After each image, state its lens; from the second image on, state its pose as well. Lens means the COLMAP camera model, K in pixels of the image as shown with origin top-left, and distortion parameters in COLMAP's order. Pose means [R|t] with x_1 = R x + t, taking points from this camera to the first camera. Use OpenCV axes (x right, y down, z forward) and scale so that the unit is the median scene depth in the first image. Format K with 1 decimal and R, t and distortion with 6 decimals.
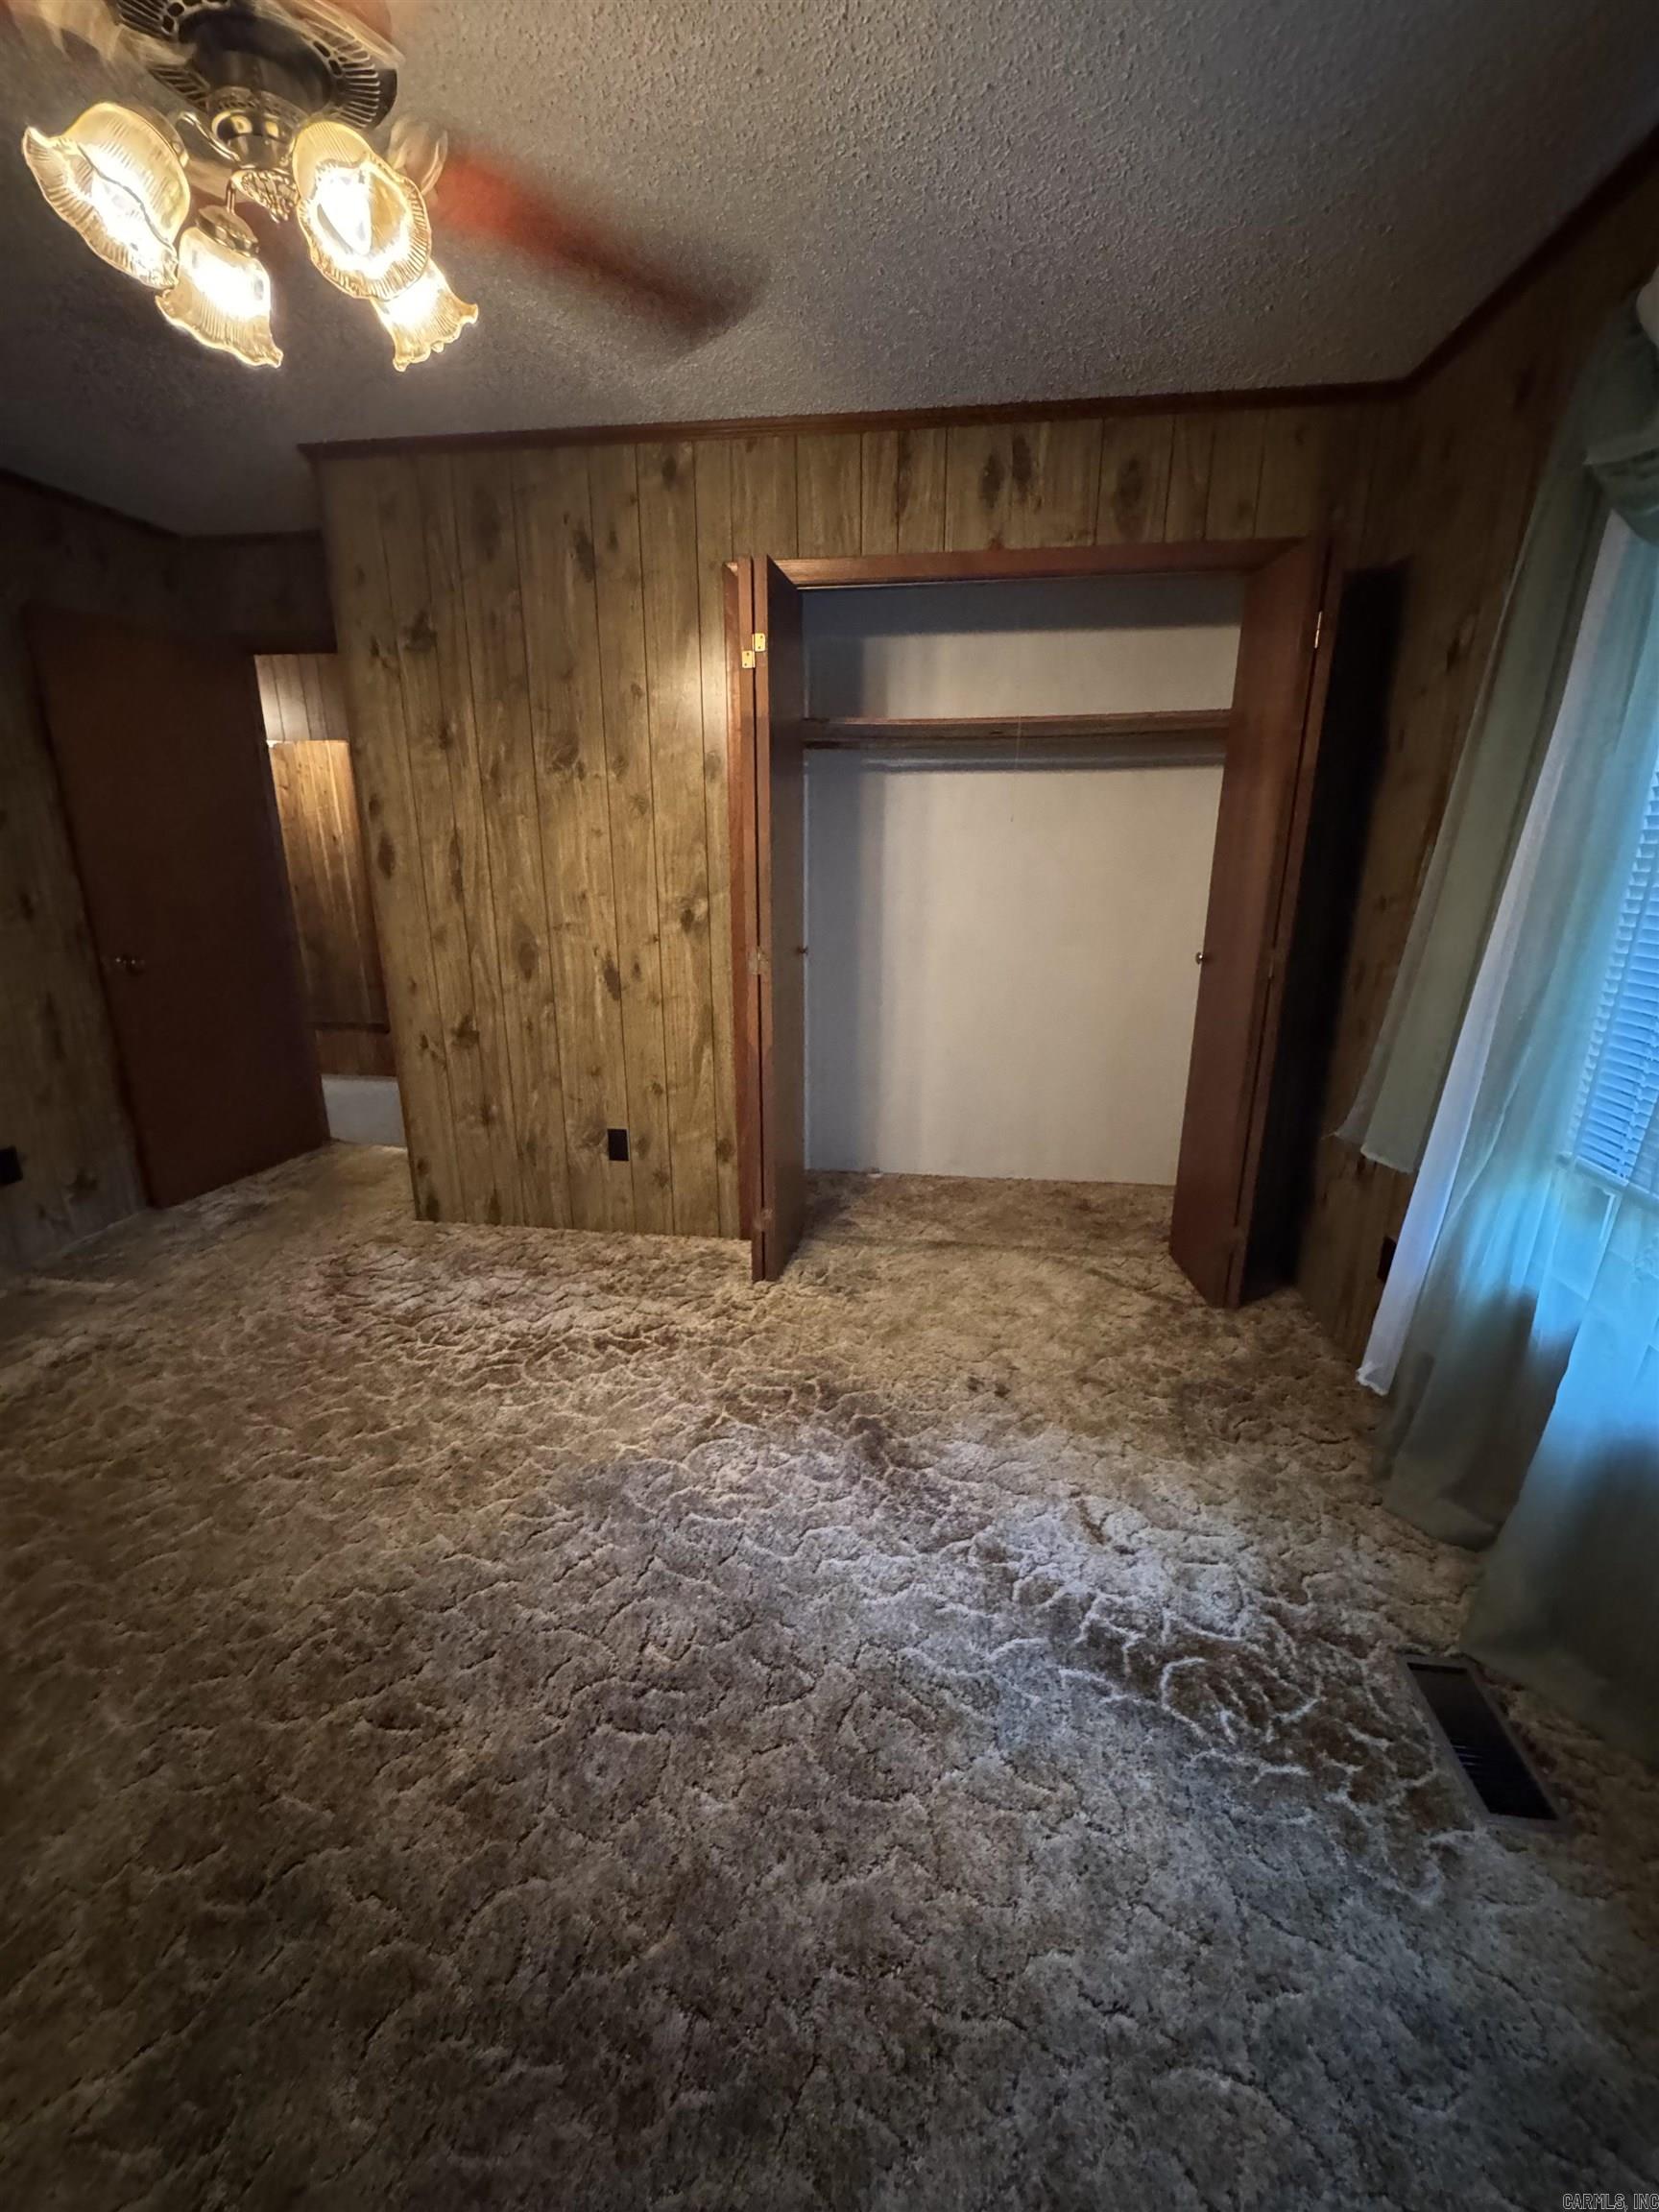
lens RADIAL K [[891.3, 0, 829.5], [0, 891.3, 1106.0], [0, 0, 1]] dist [-0.001993, 0.000361]
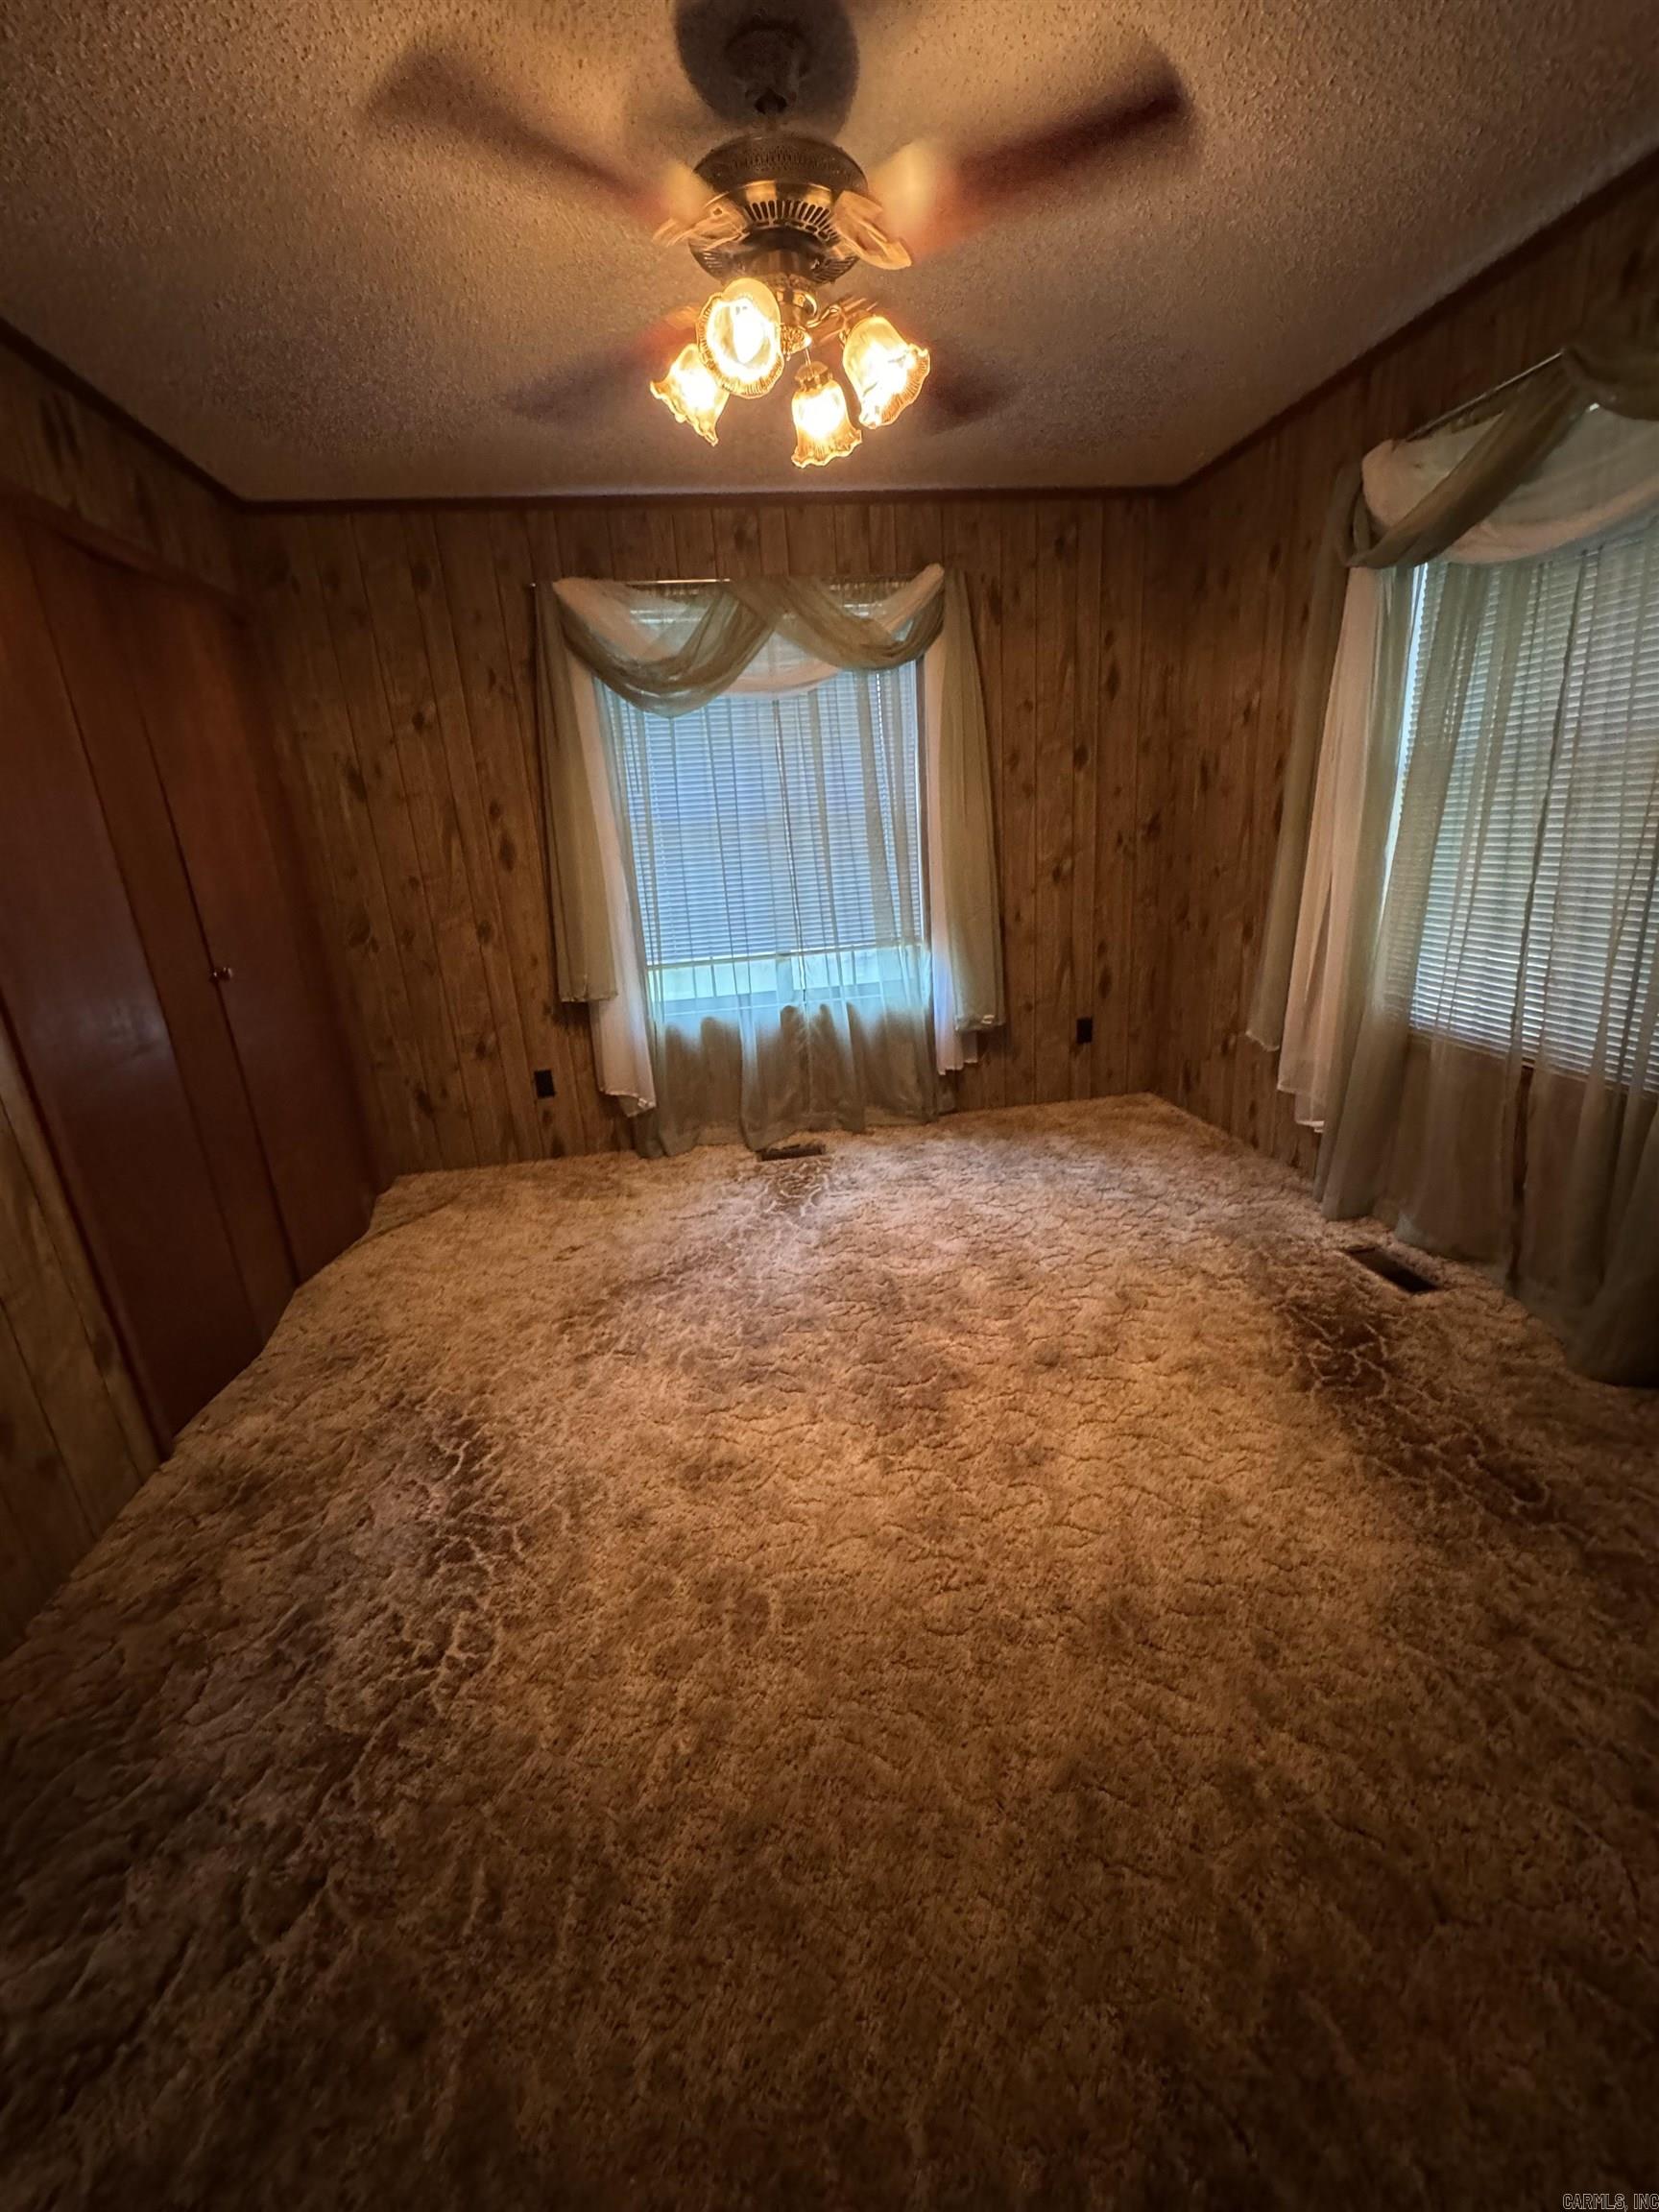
lens RADIAL K [[891.3, 0, 829.5], [0, 891.3, 1106.0], [0, 0, 1]] dist [-0.001993, 0.000361]
pose [[-0.277948, -0.272026, 0.921274, -1.128418], [0.334667, 0.871555, 0.358315, -0.219920], [-0.900413, 0.407913, -0.151209, 0.811006]]
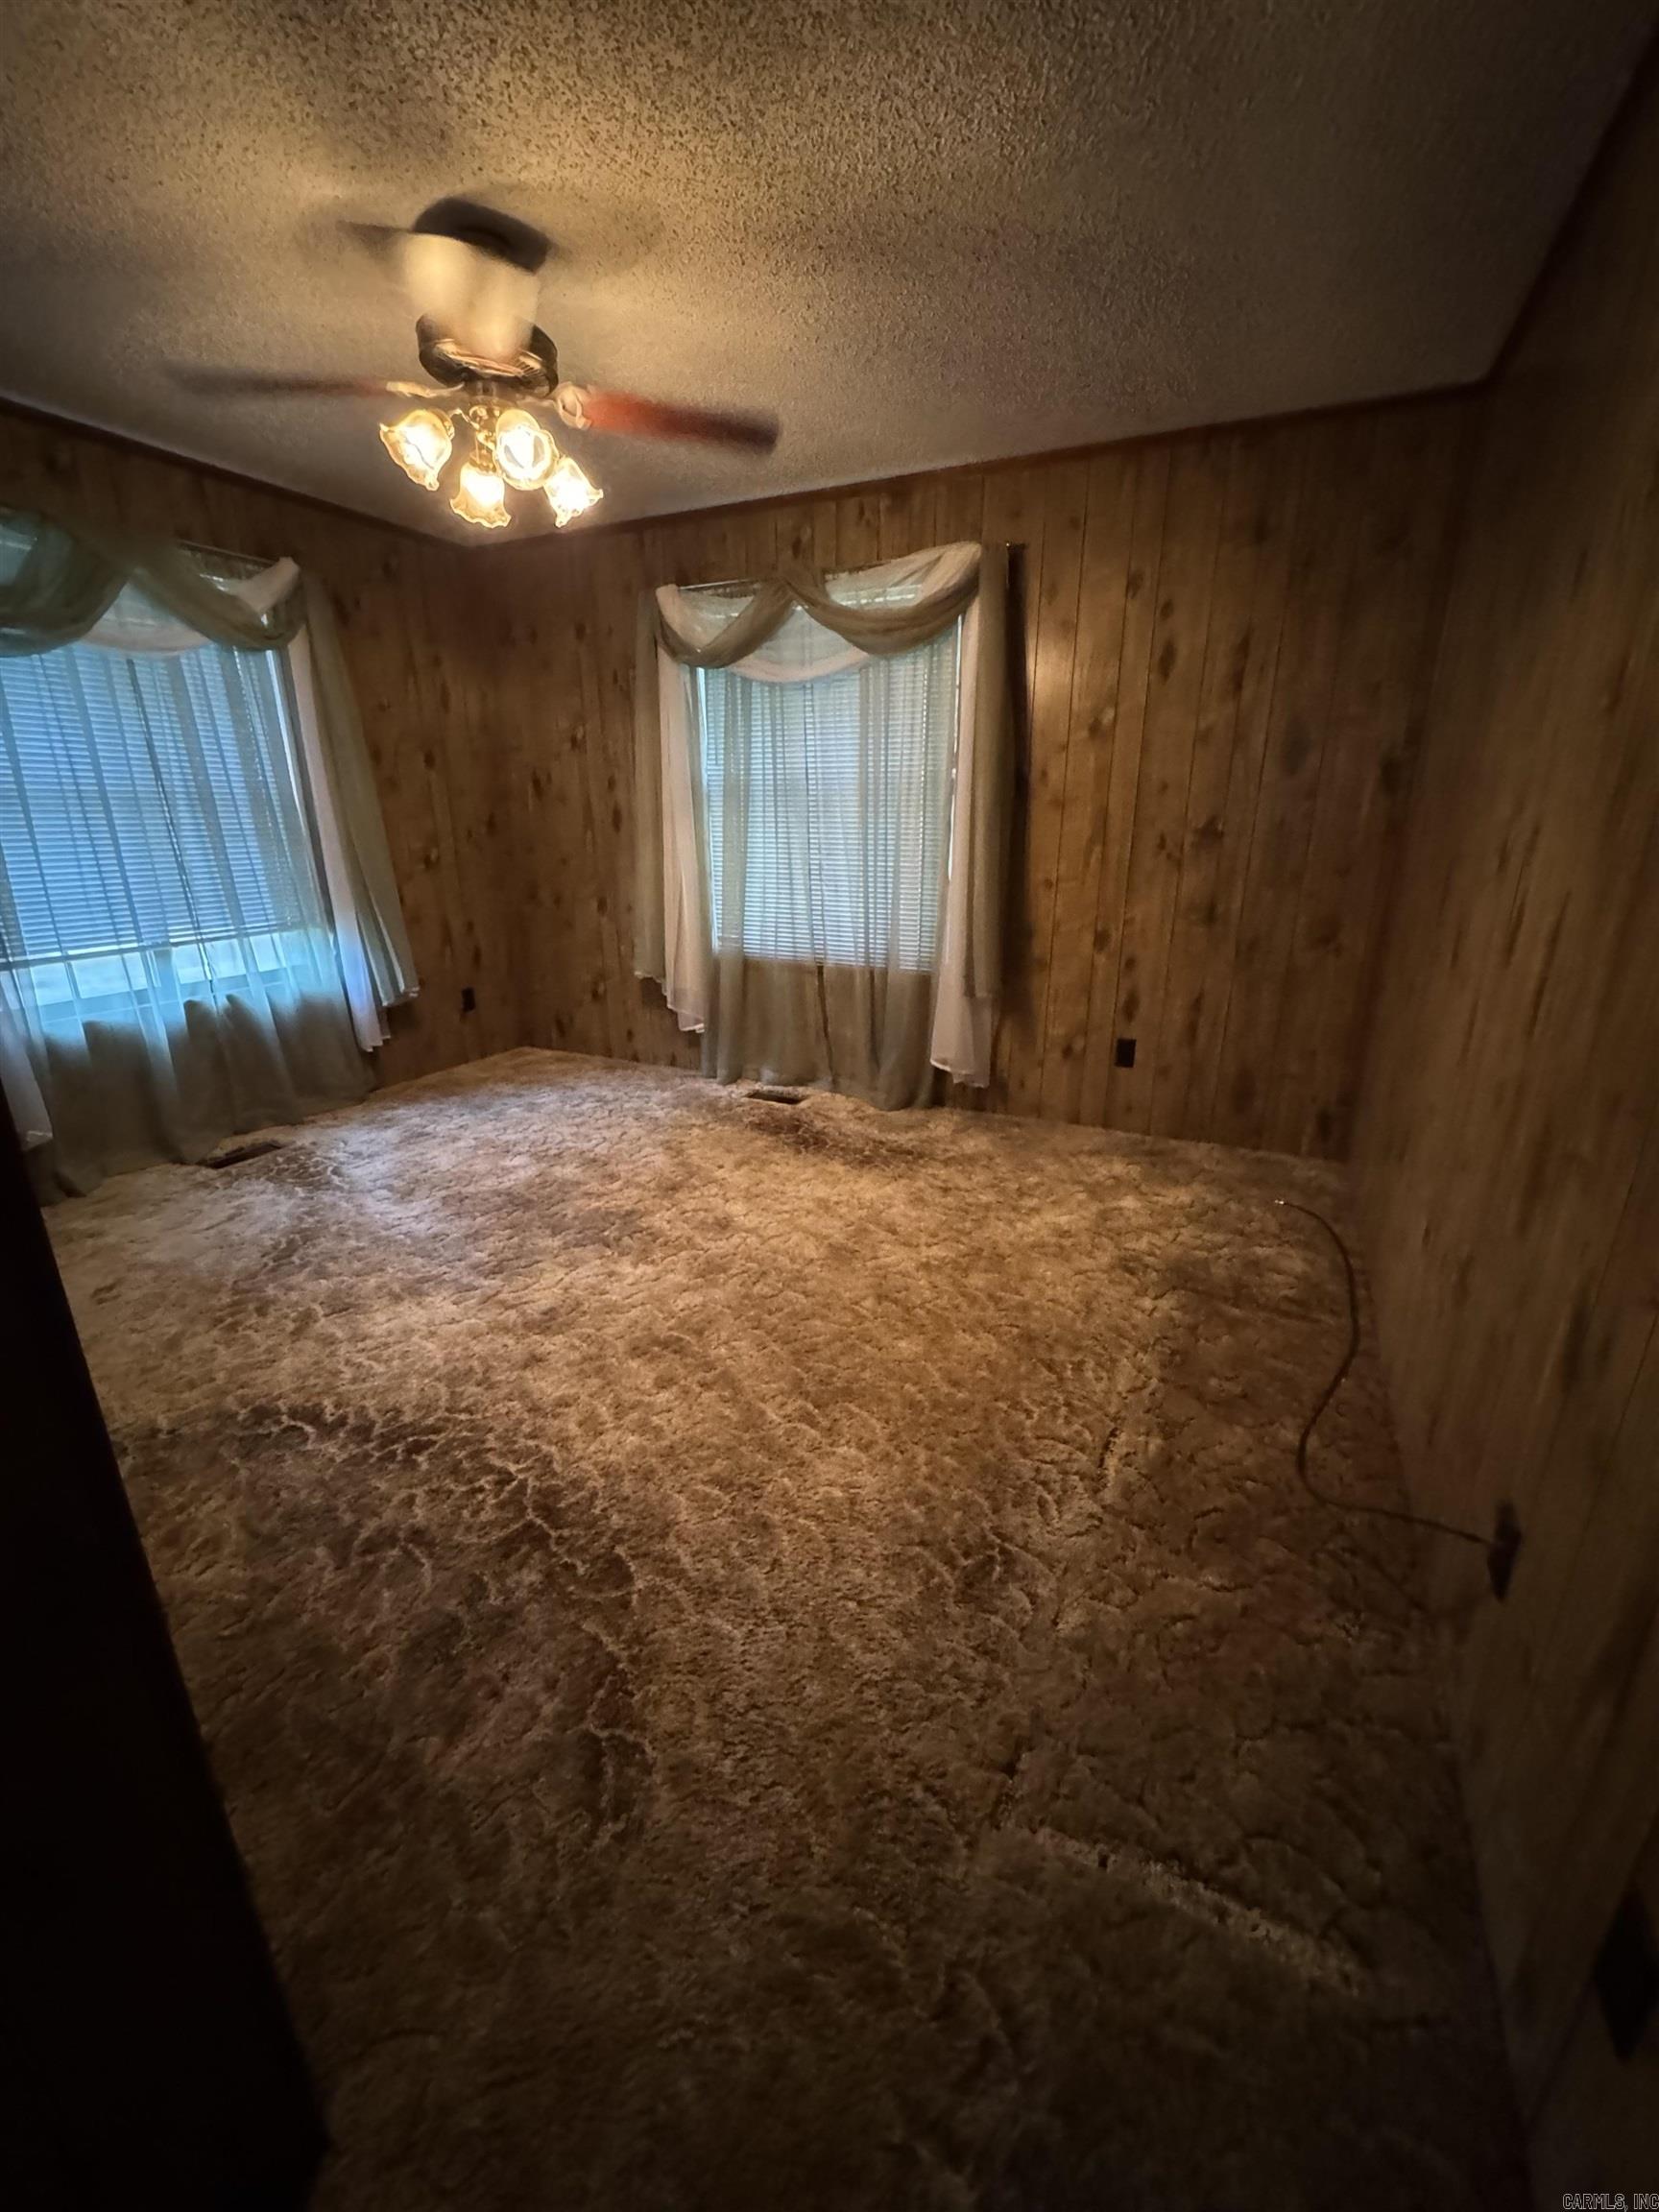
lens RADIAL K [[891.3, 0, 829.5], [0, 891.3, 1106.0], [0, 0, 1]] dist [-0.001993, 0.000361]
pose [[-0.945221, -0.103604, 0.309555, -1.021813], [0.092625, 0.824196, 0.558678, -0.418040], [-0.313016, 0.556747, -0.769451, 1.515358]]
